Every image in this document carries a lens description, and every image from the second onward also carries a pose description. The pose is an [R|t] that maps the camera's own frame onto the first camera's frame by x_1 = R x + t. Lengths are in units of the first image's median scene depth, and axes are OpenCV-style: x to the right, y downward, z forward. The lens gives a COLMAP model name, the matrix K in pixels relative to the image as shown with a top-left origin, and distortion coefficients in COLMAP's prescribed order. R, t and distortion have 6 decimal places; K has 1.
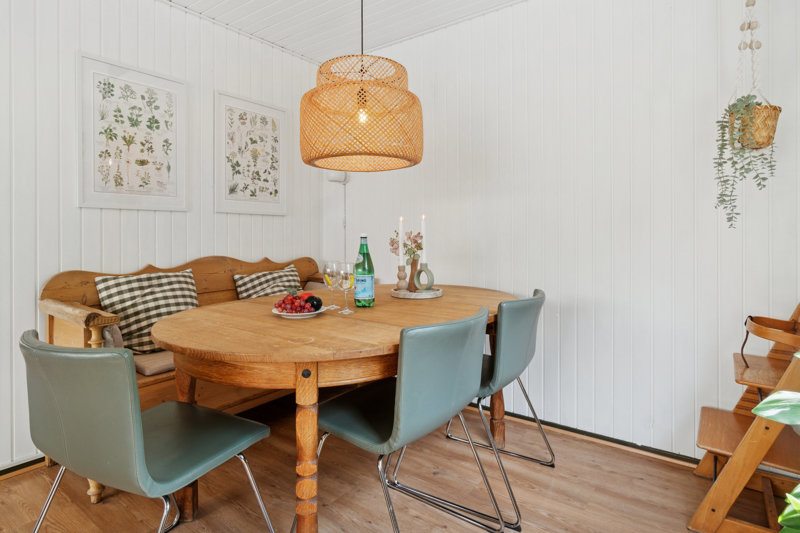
lens RADIAL K [[401.8, 0, 416.0], [0, 401.8, 237.9], [0, 0, 1]] dist [-0.001362, -0.000122]
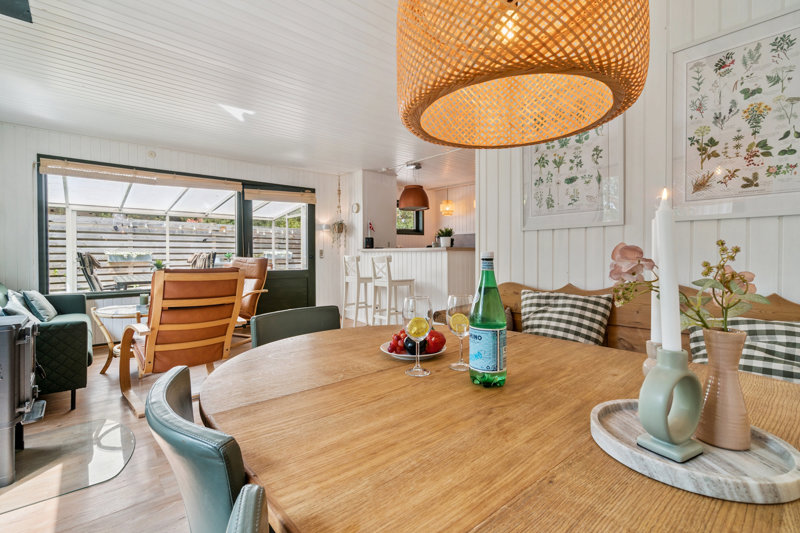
lens RADIAL K [[368.3, 0, 401.0], [0, 368.3, 258.6], [0, 0, 1]] dist [0.002617, 0.000578]
pose [[-0.213441, 0.009442, -0.976910, 0.259377], [-0.006174, 0.999920, 0.011013, -0.002269], [0.976937, 0.008382, -0.213365, 0.698683]]
